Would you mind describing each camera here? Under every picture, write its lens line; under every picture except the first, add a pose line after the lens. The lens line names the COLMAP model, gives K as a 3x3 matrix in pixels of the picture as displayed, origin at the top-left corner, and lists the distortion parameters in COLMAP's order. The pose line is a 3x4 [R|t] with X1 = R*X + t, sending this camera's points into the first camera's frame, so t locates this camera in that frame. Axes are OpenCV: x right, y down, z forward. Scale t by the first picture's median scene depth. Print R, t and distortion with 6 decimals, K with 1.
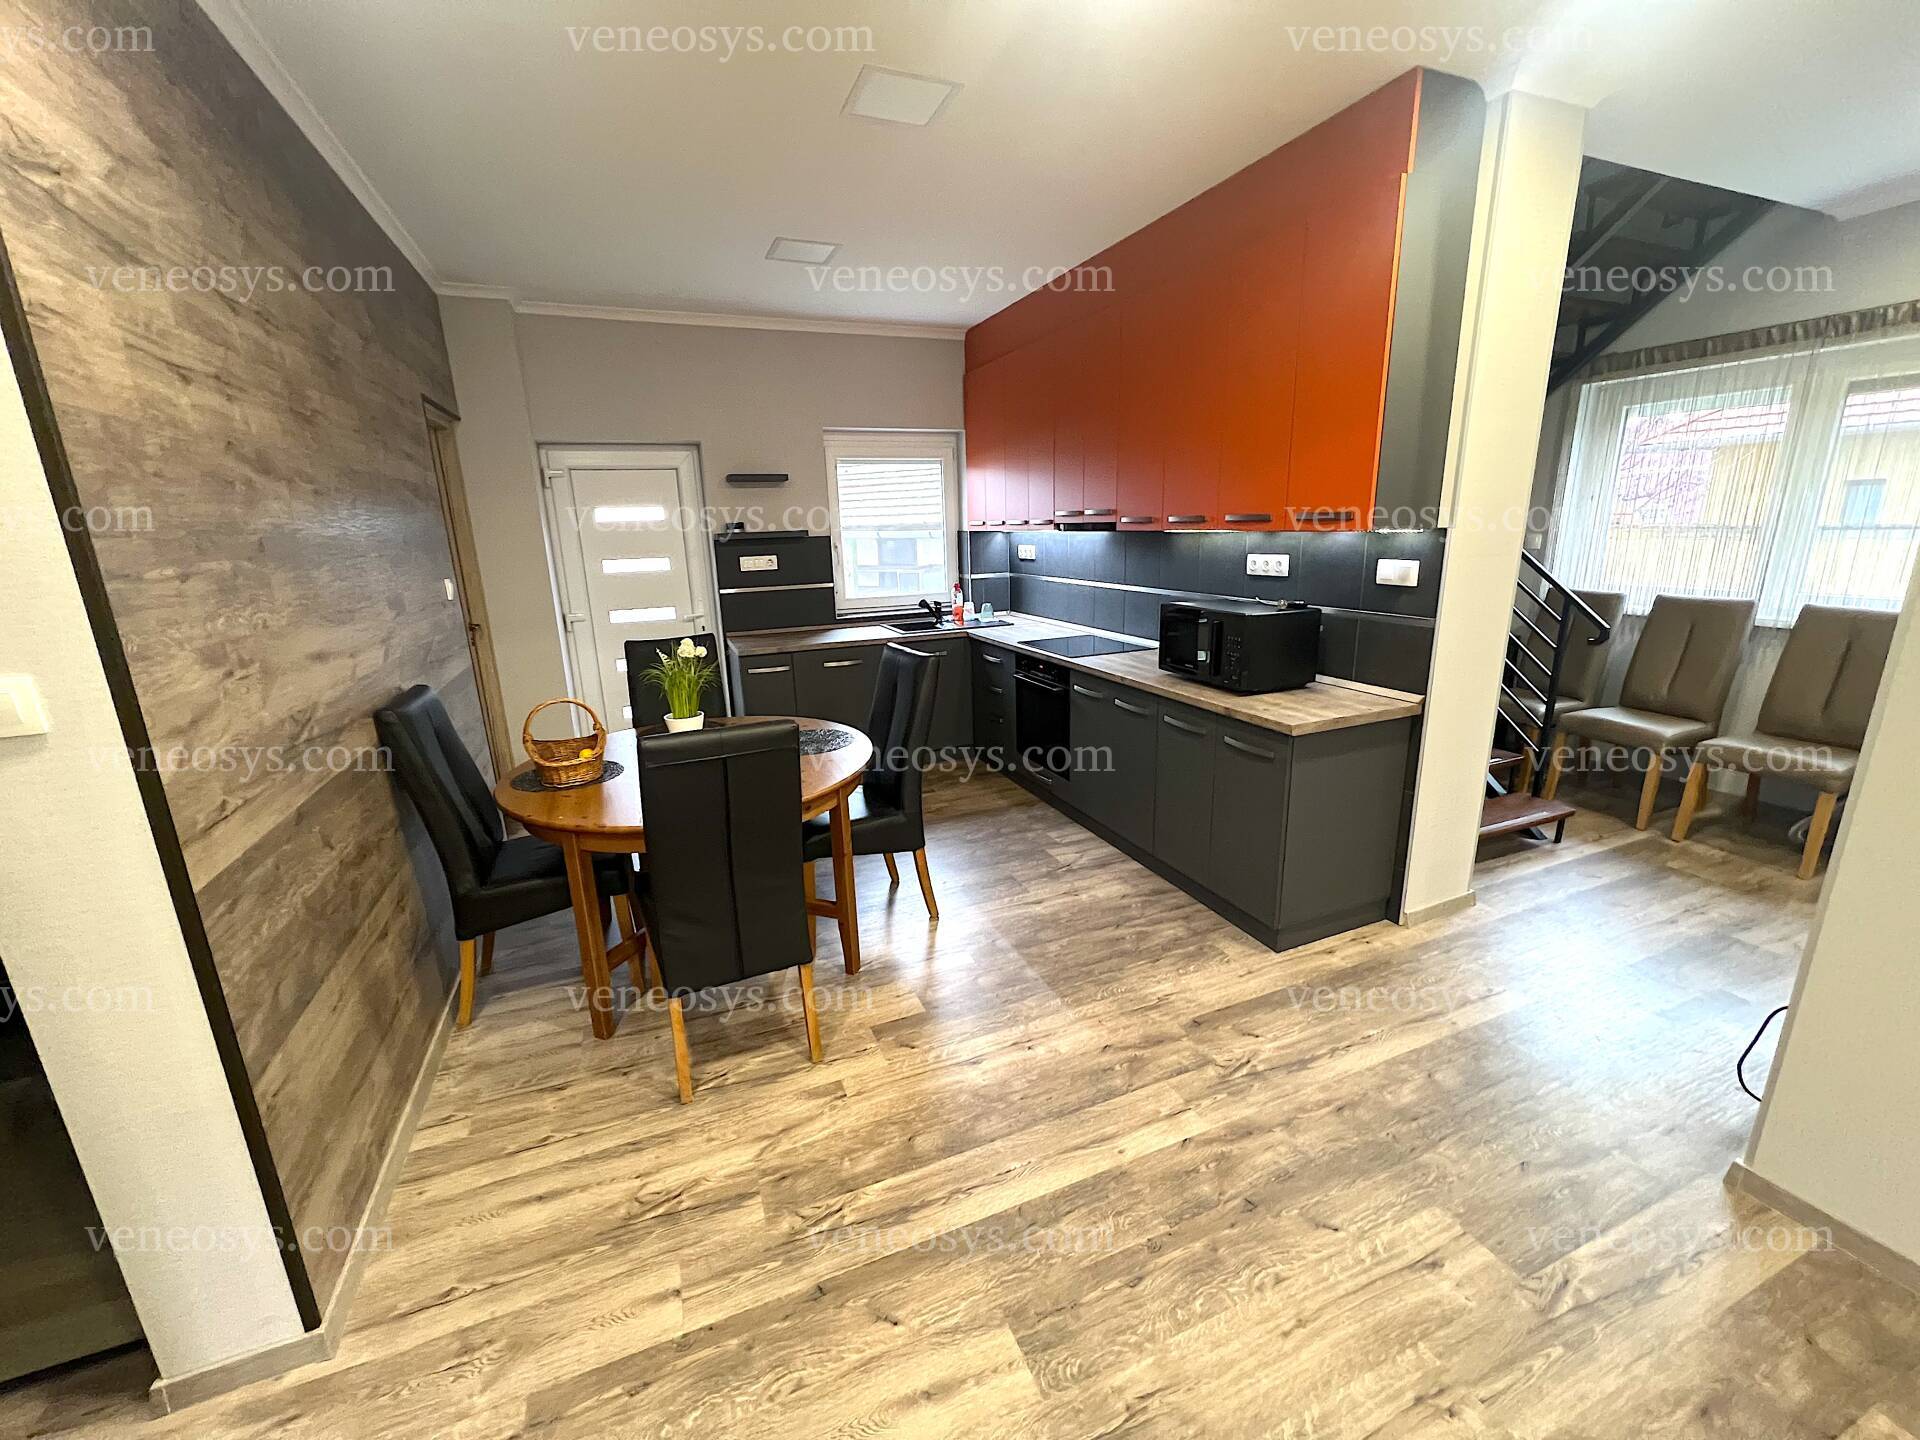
lens RADIAL K [[768.6, 0, 954.8], [0, 768.6, 717.6], [0, 0, 1]] dist [-0.000025, 0.000075]
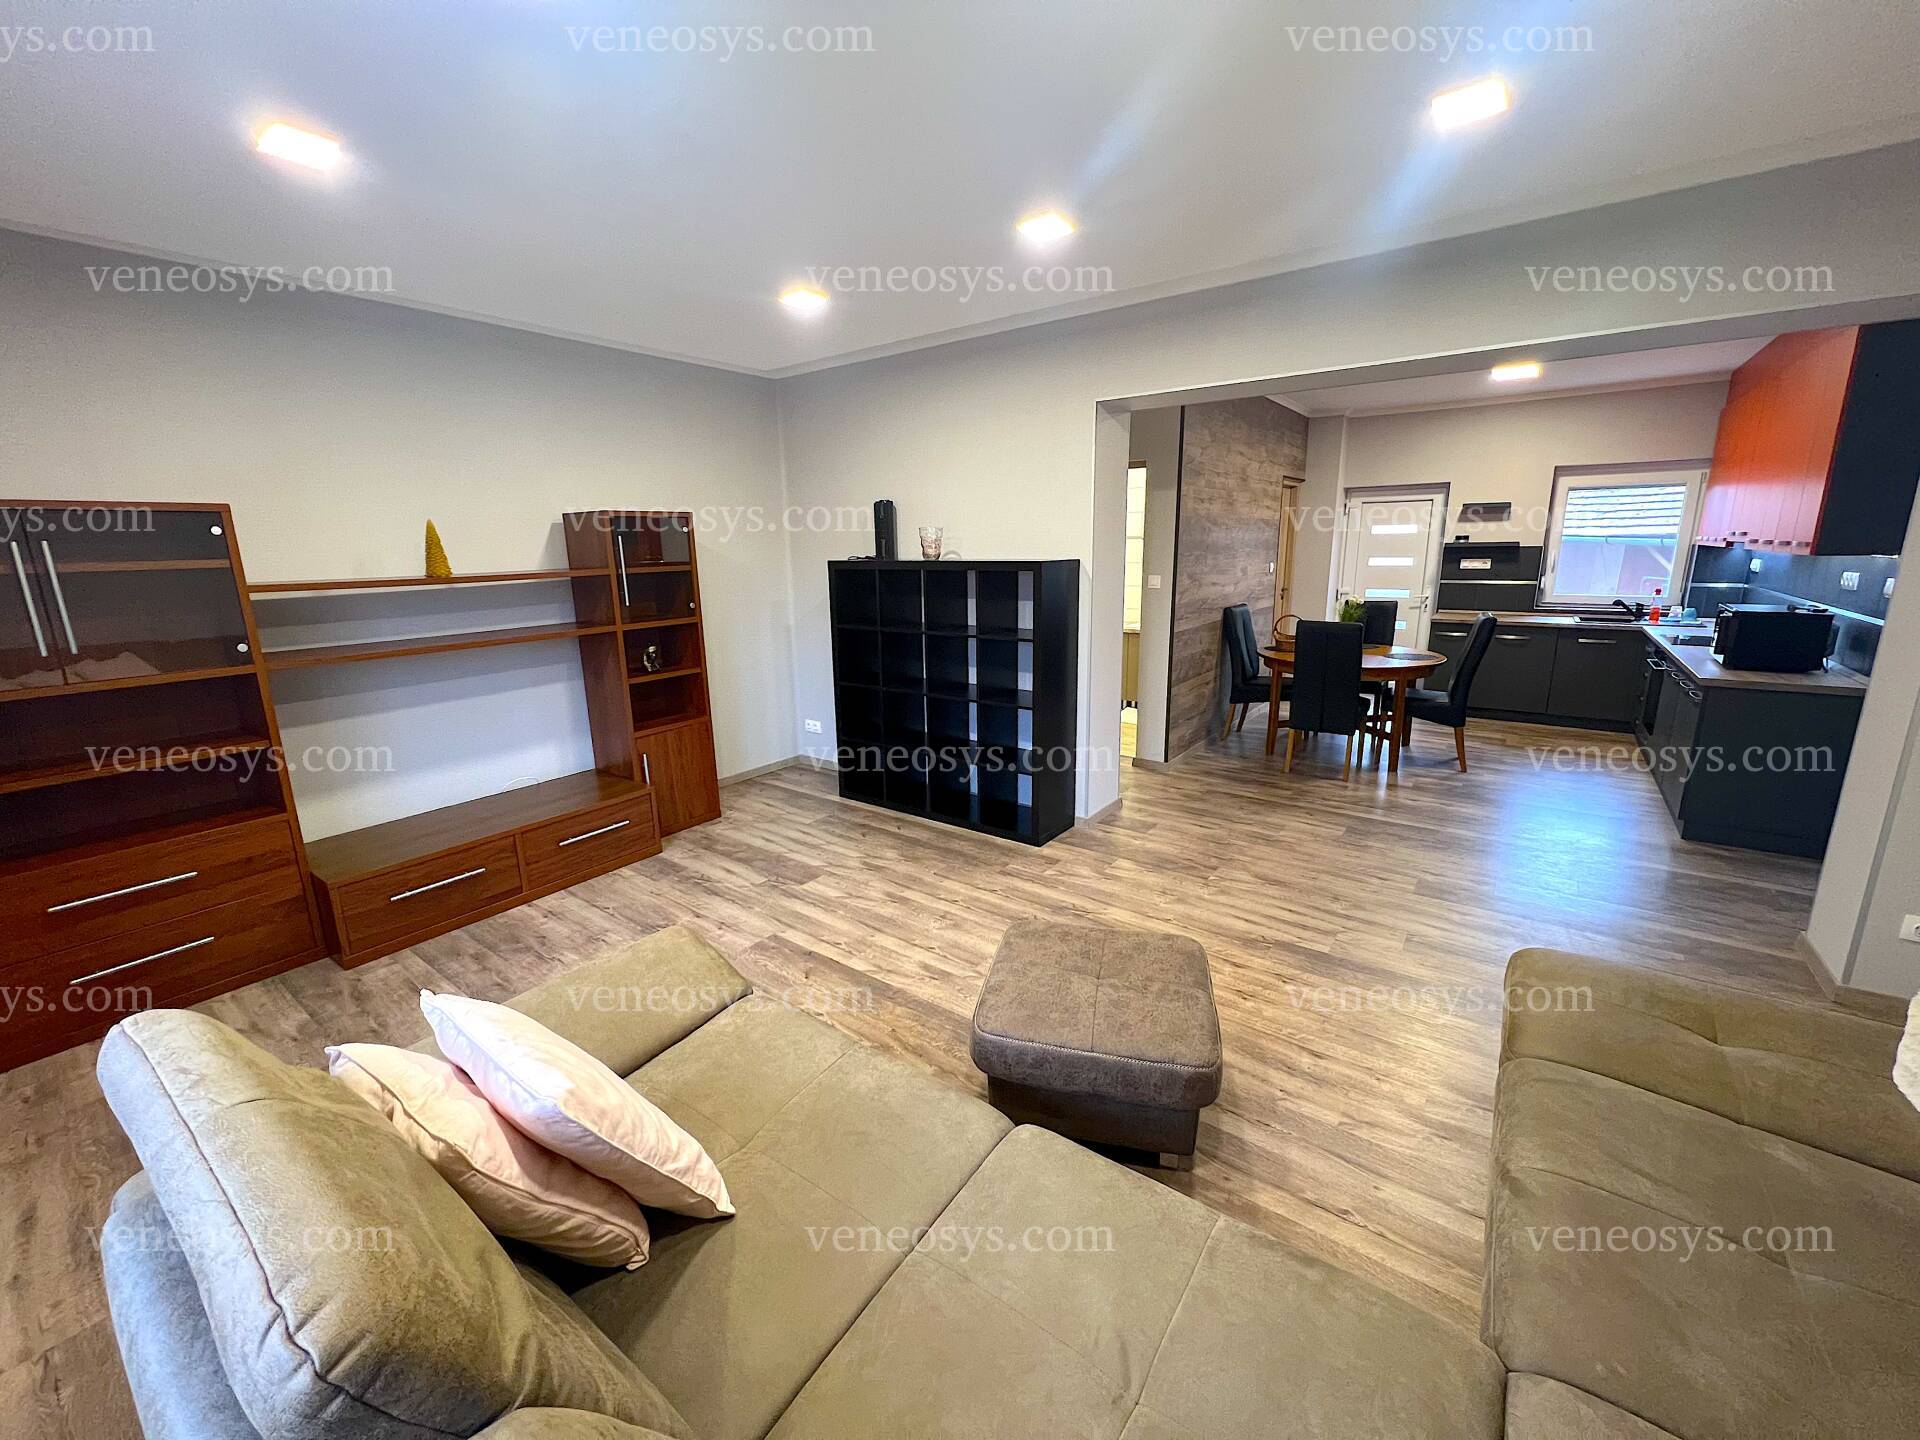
lens RADIAL K [[769.2, 0, 964.4], [0, 769.2, 713.4], [0, 0, 1]] dist [-0.000062, 0.000174]
pose [[0.523610, 0.208921, -0.825945, 1.237094], [-0.210206, 0.971175, 0.112396, 0.277628], [0.825619, 0.114767, 0.552433, -1.393618]]
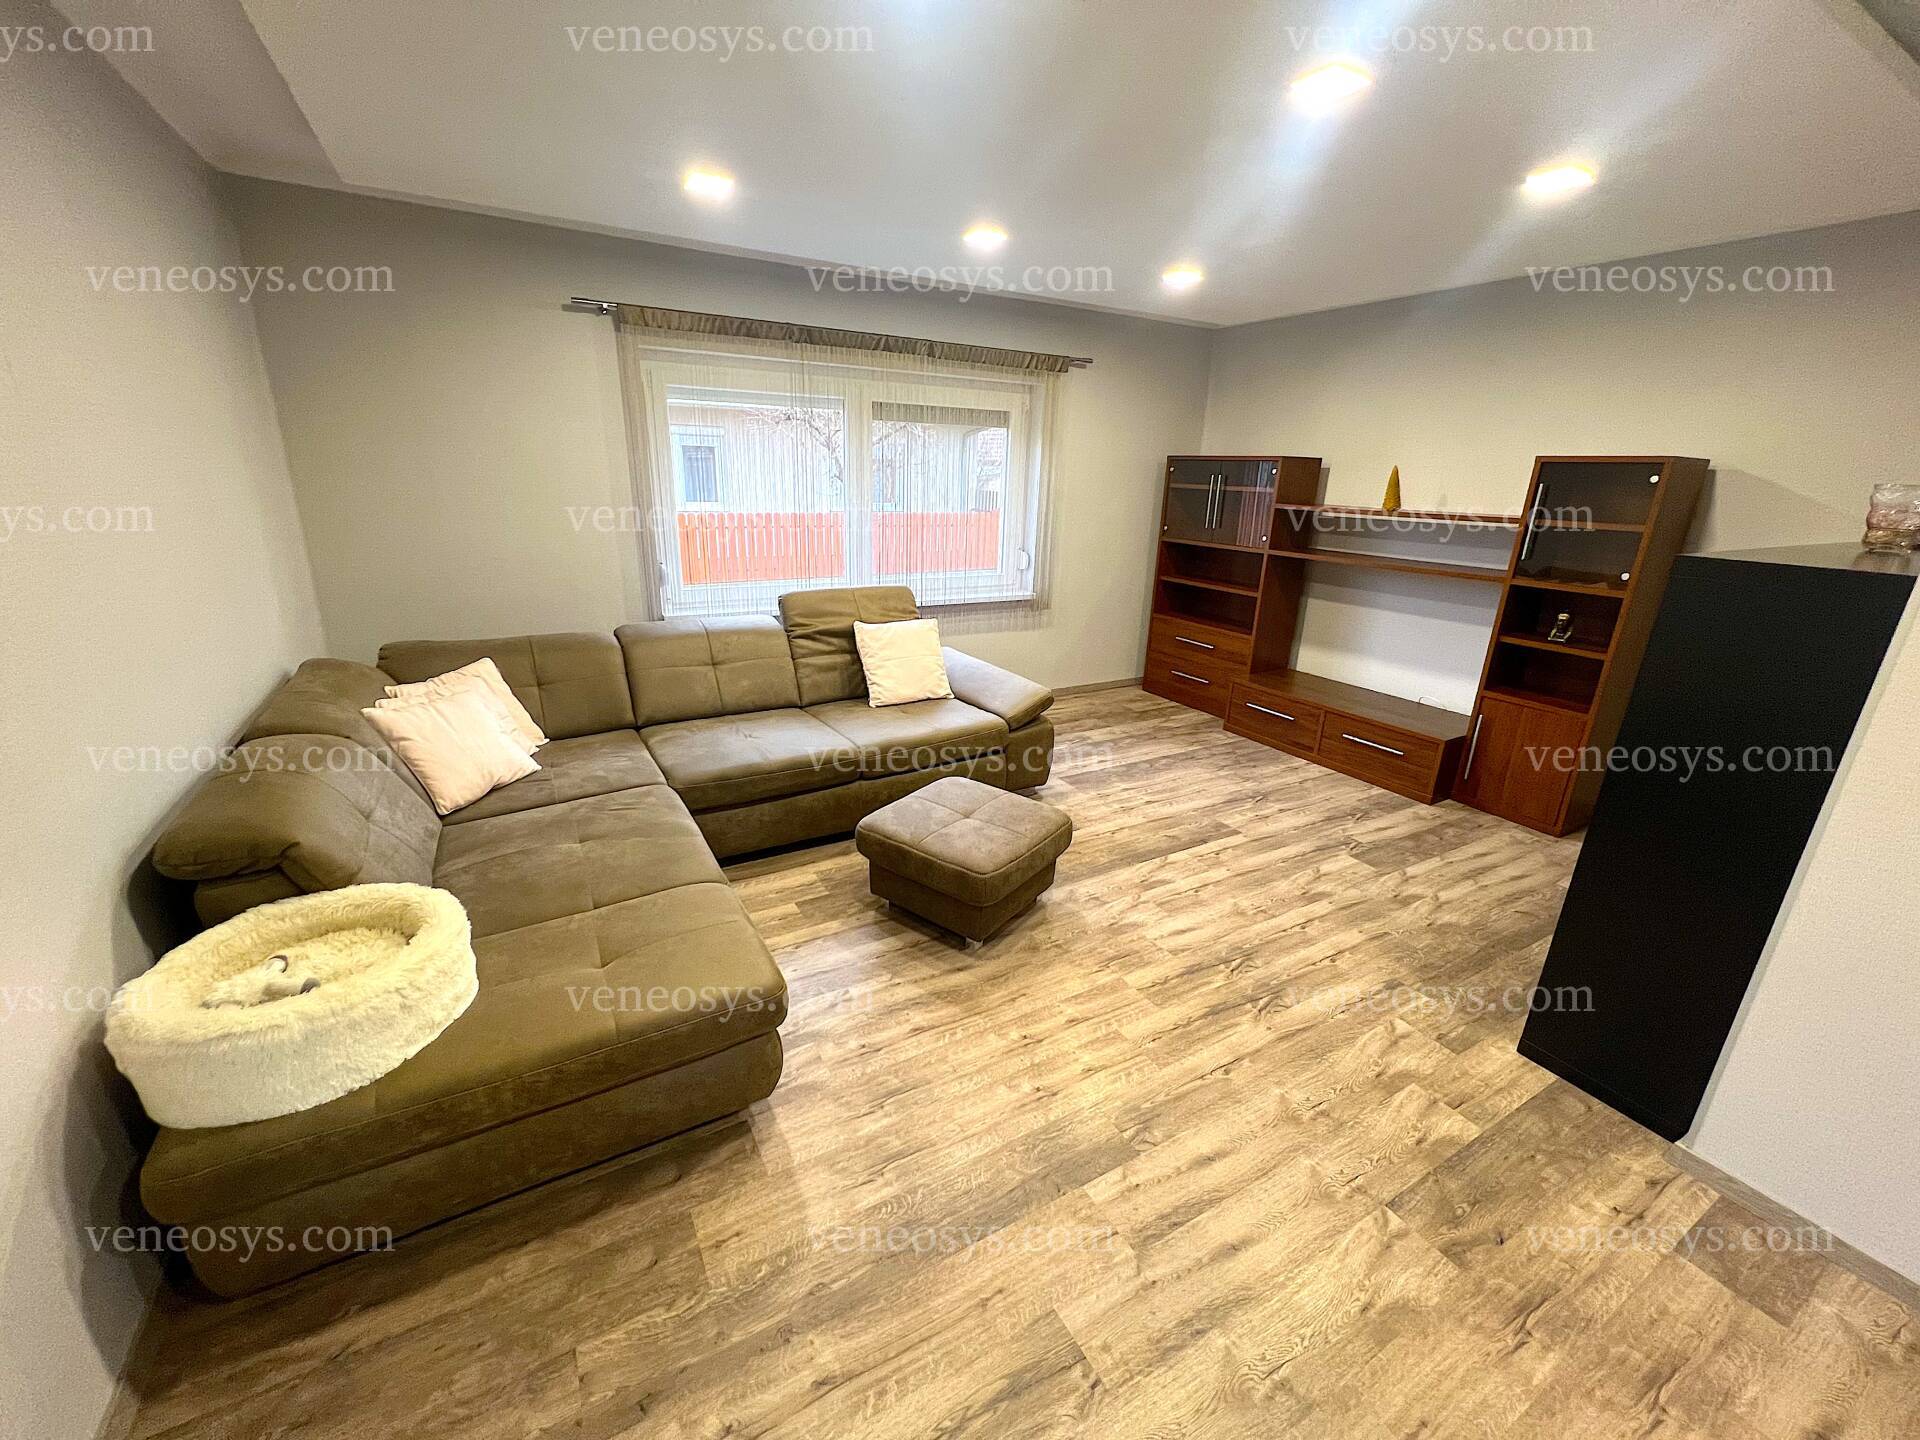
lens RADIAL K [[769.2, 0, 951.7], [0, 769.2, 717.0], [0, 0, 1]] dist [-0.000062, 0.000174]
pose [[-0.991692, 0.042126, -0.121541, 0.695730], [-0.029987, 0.843114, 0.536897, -0.240468], [0.125090, 0.536081, -0.834847, 0.589605]]
